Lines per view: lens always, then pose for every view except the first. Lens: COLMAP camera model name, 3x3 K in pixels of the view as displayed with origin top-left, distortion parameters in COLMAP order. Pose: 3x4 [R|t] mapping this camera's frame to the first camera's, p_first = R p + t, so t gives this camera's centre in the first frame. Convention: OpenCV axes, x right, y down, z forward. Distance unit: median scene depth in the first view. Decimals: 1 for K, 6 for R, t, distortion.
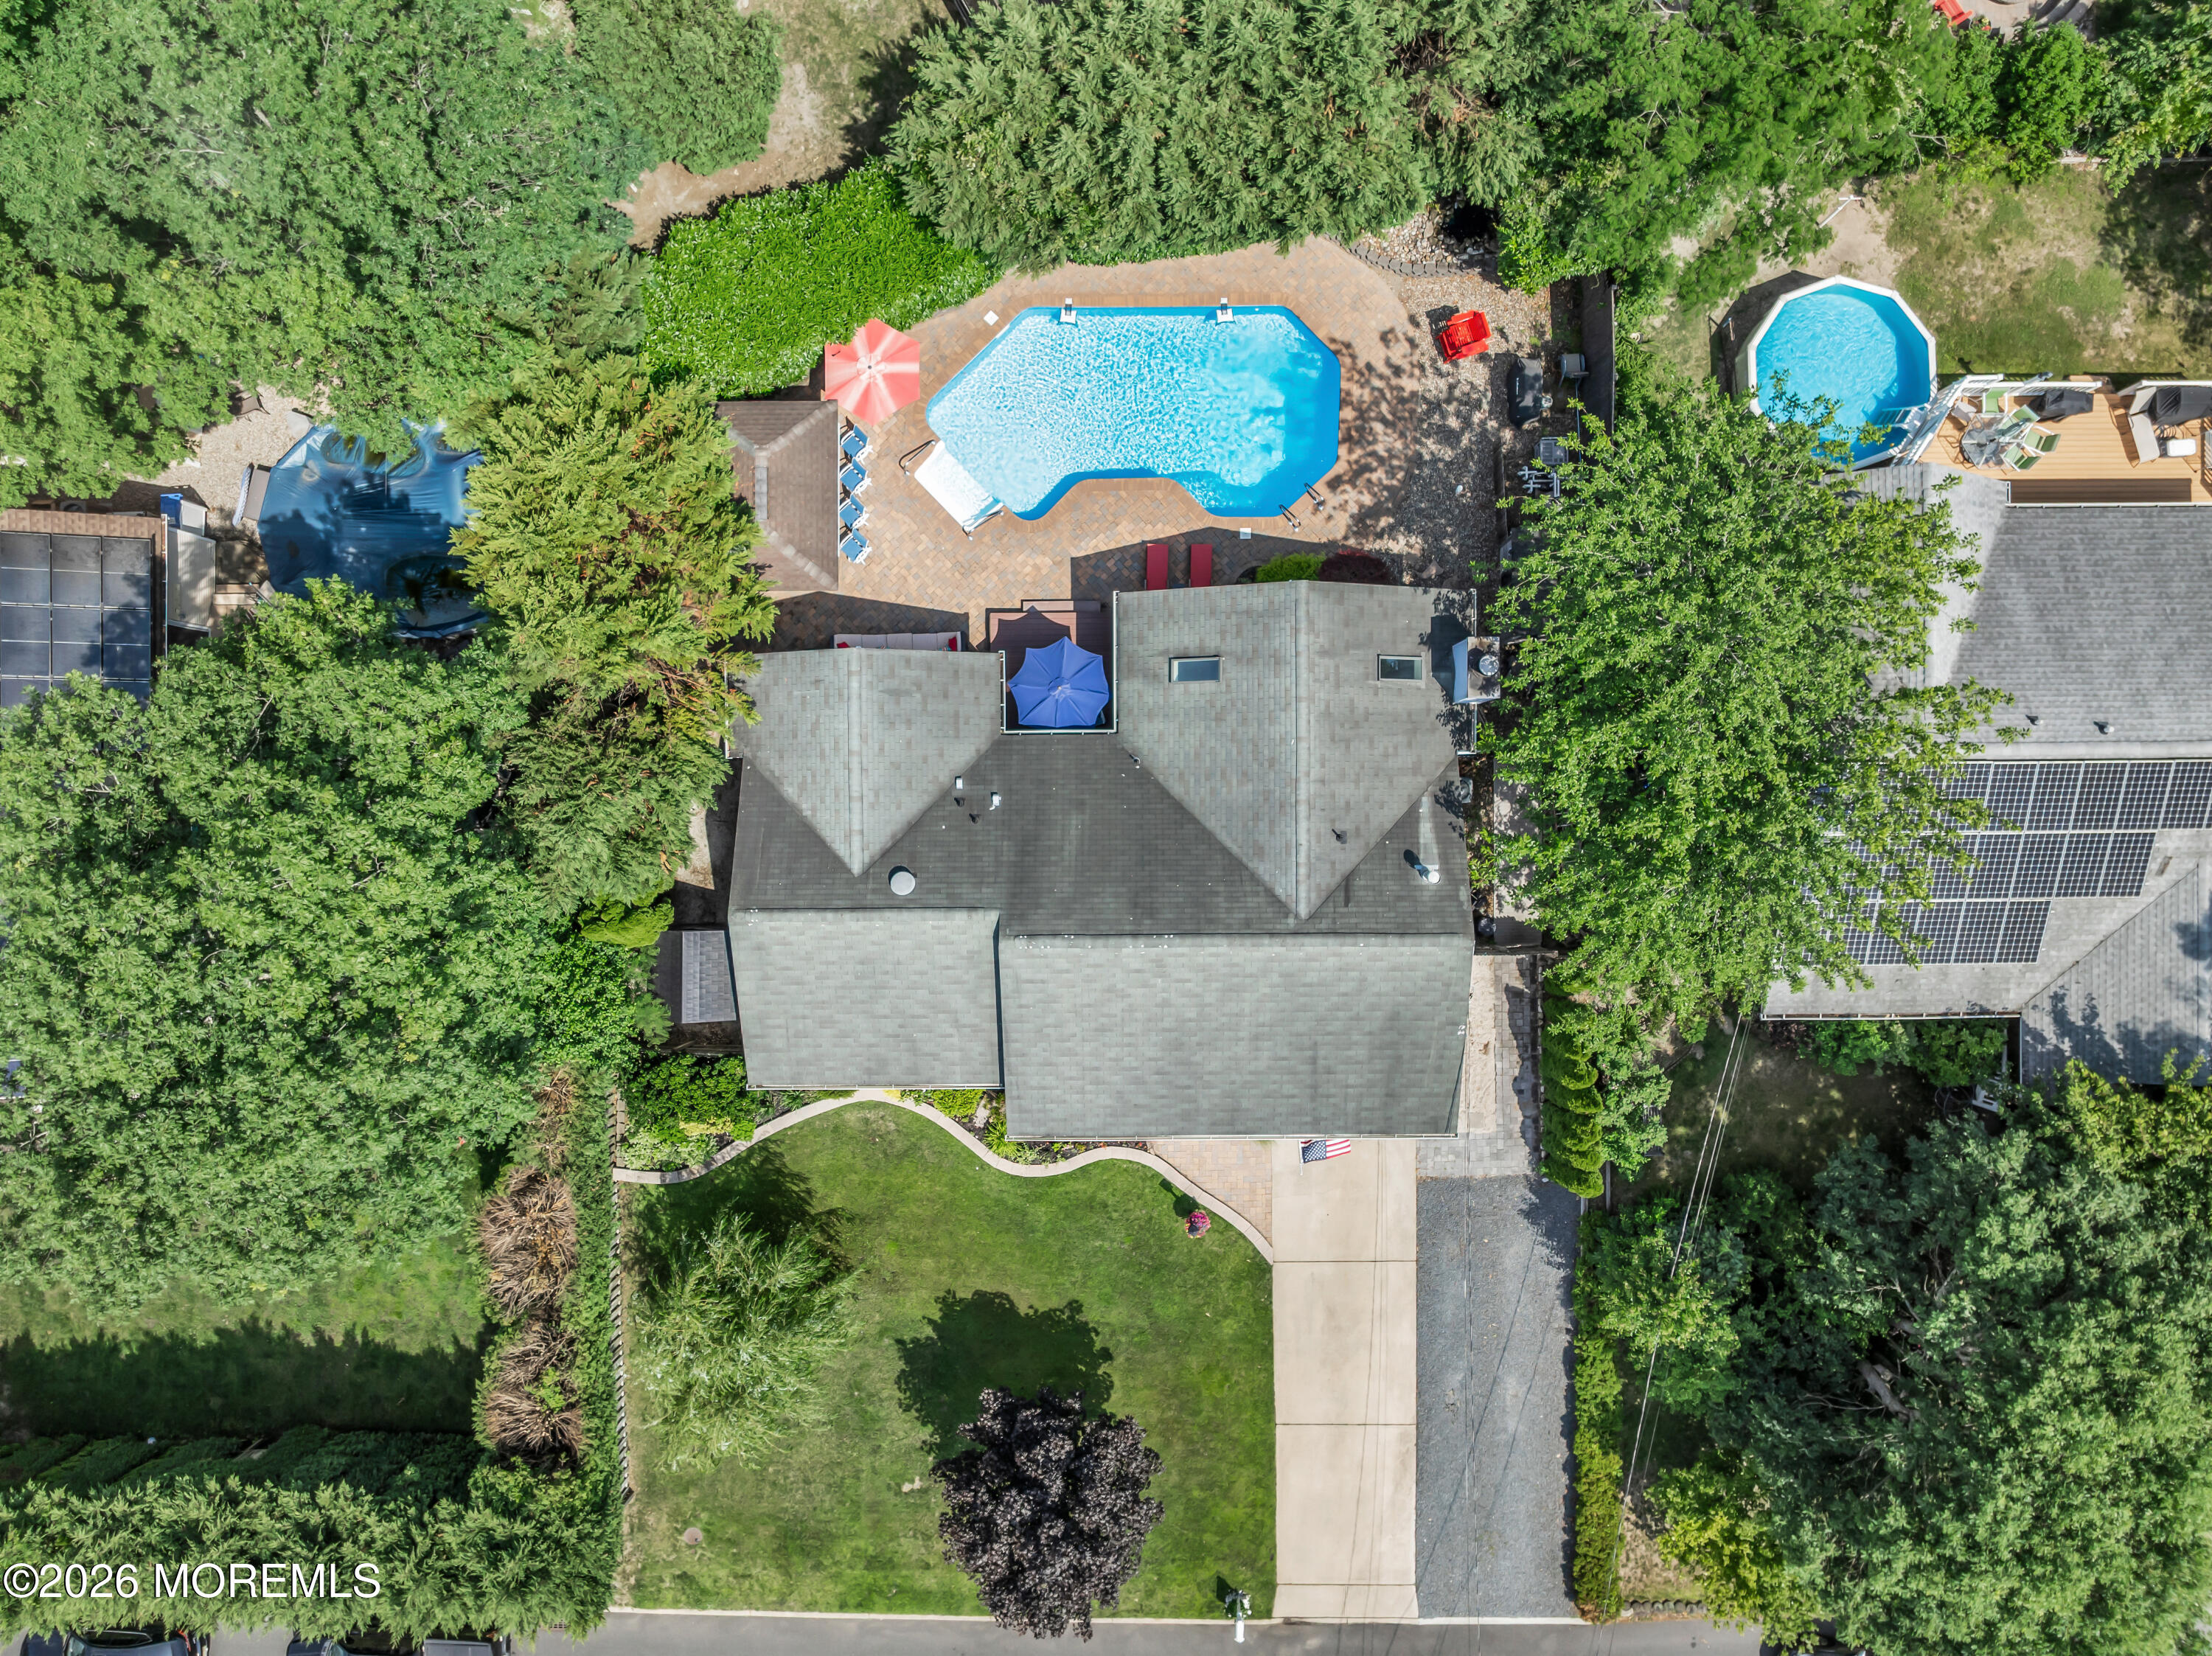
lens RADIAL K [[1512.6, 0, 1106.0], [0, 1512.6, 828.0], [0, 0, 1]] dist [-0.042736, -0.001122]
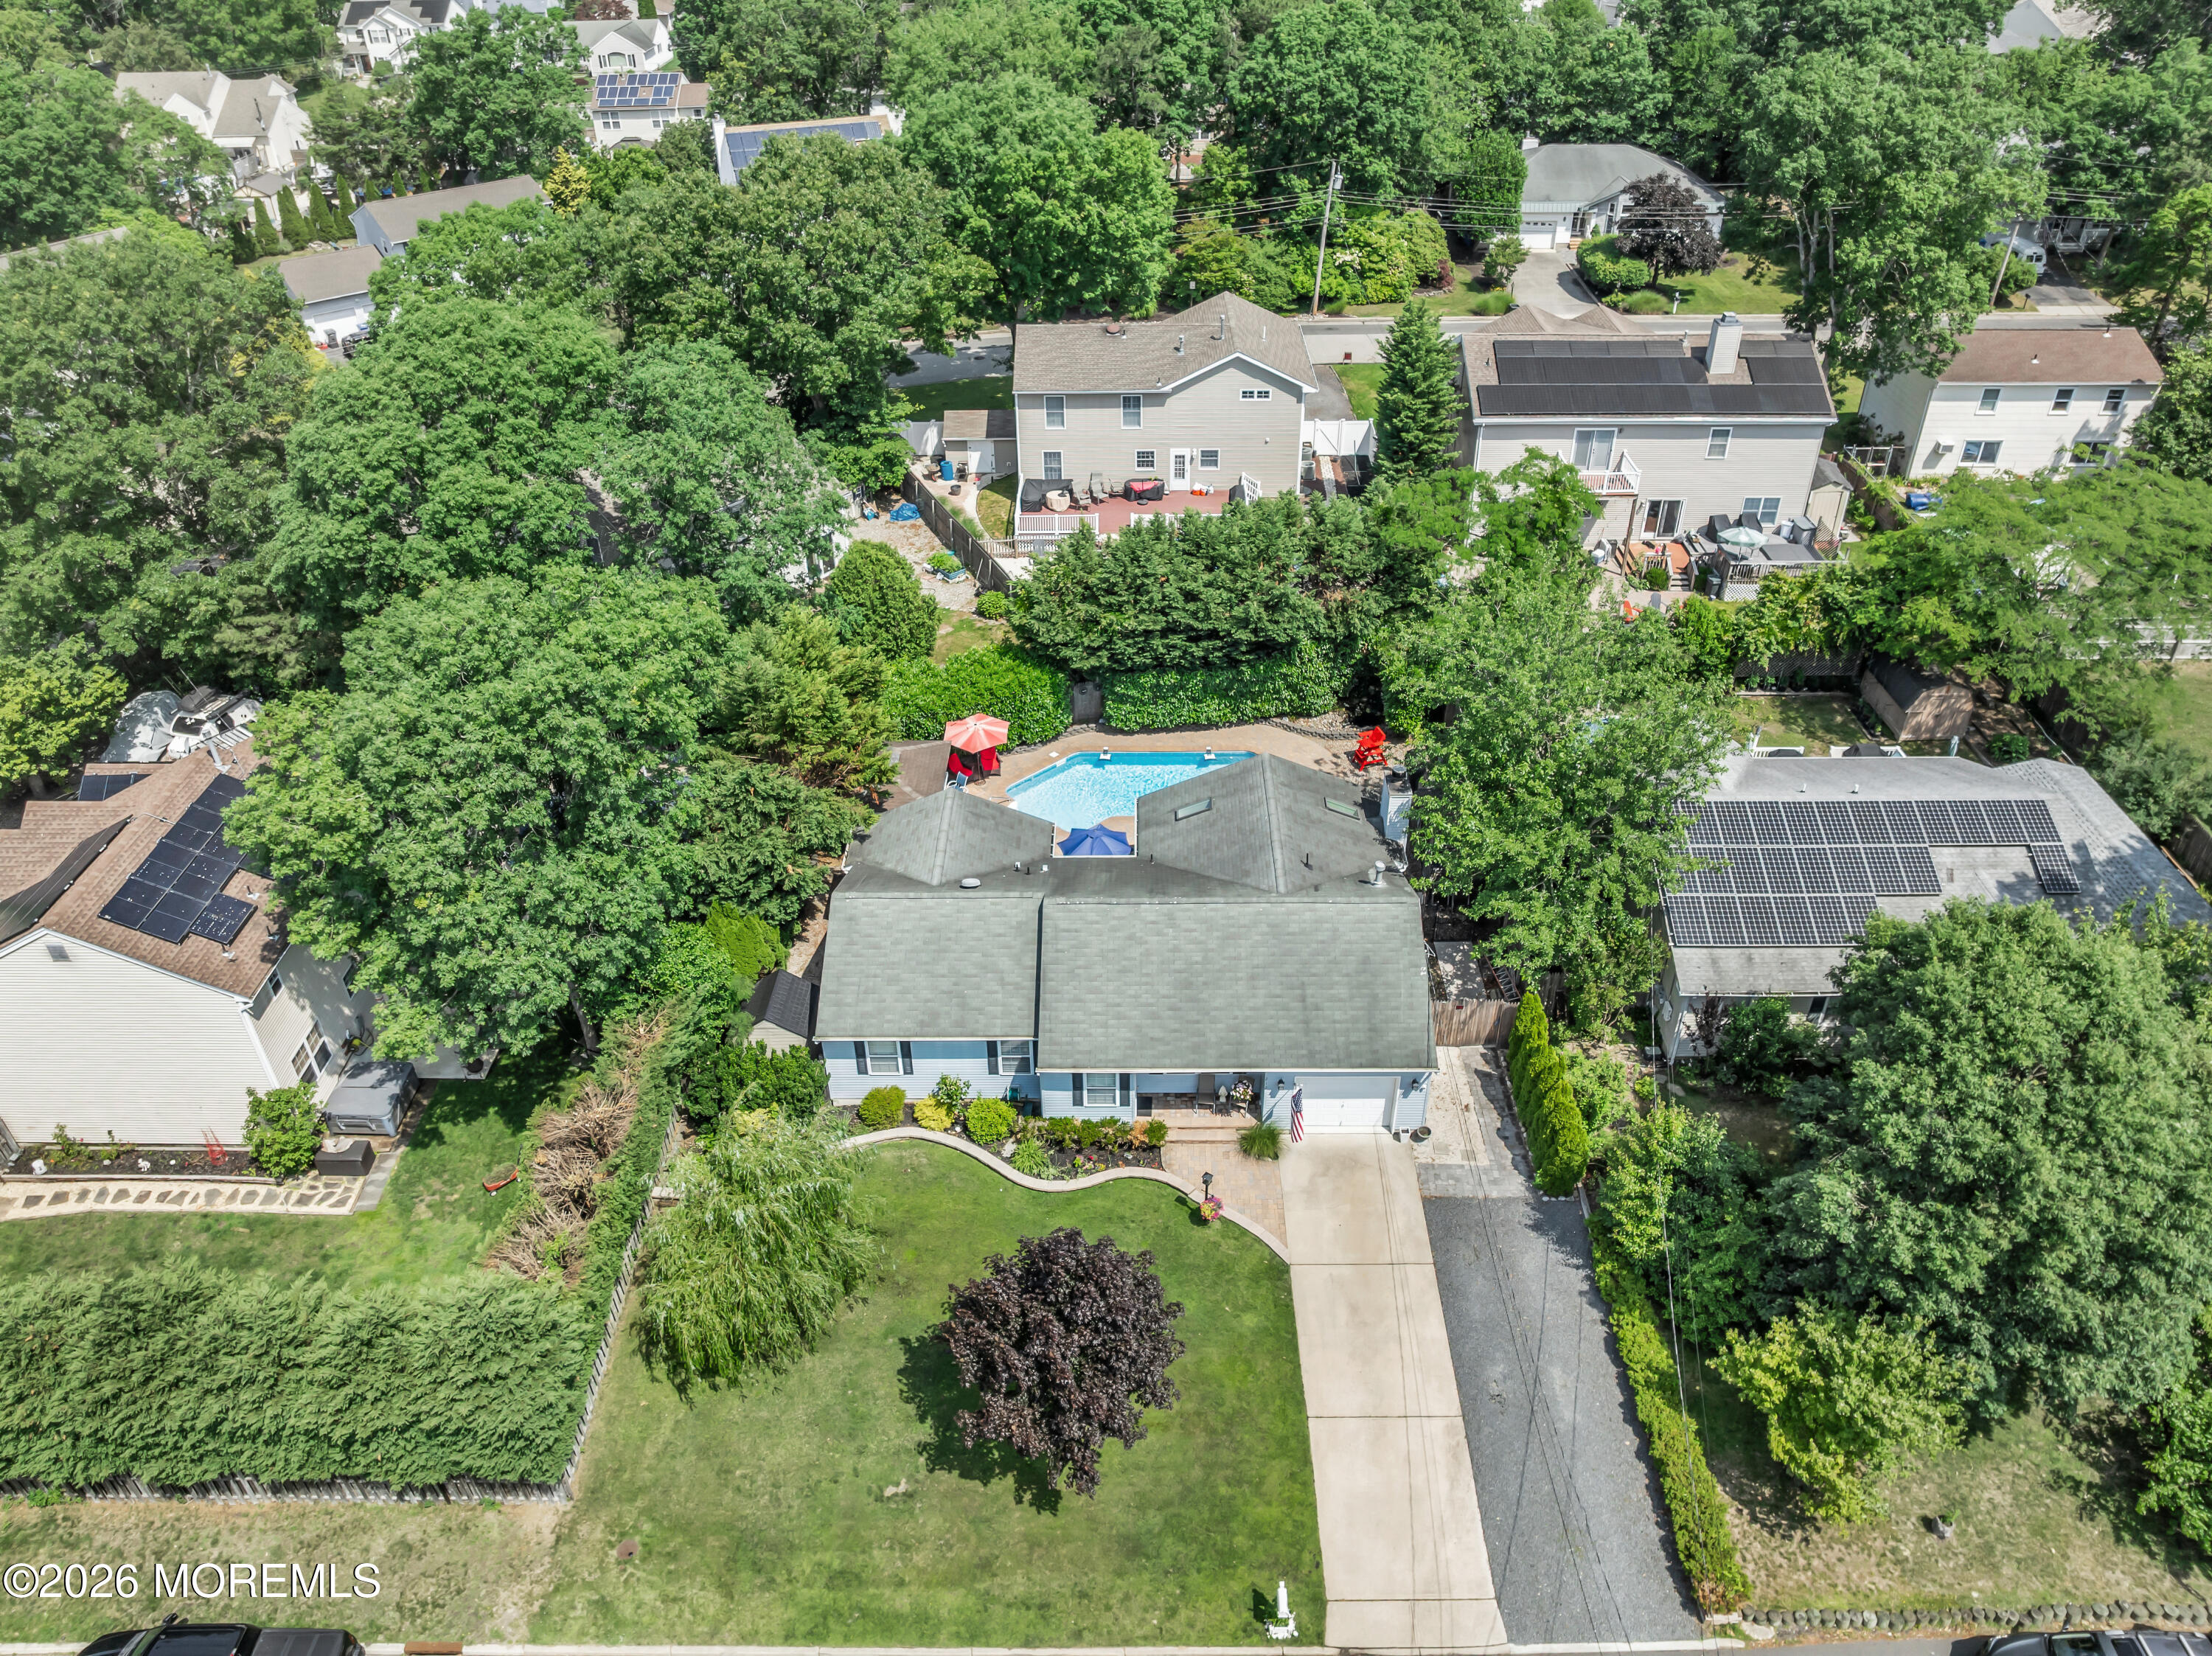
lens RADIAL K [[1512.6, 0, 1106.0], [0, 1512.6, 828.0], [0, 0, 1]] dist [-0.042736, -0.001122]
pose [[0.999747, 0.016900, -0.014873, -0.001311], [-0.021957, 0.586085, -0.809952, 0.929054], [-0.004972, 0.810074, 0.586307, 0.180694]]
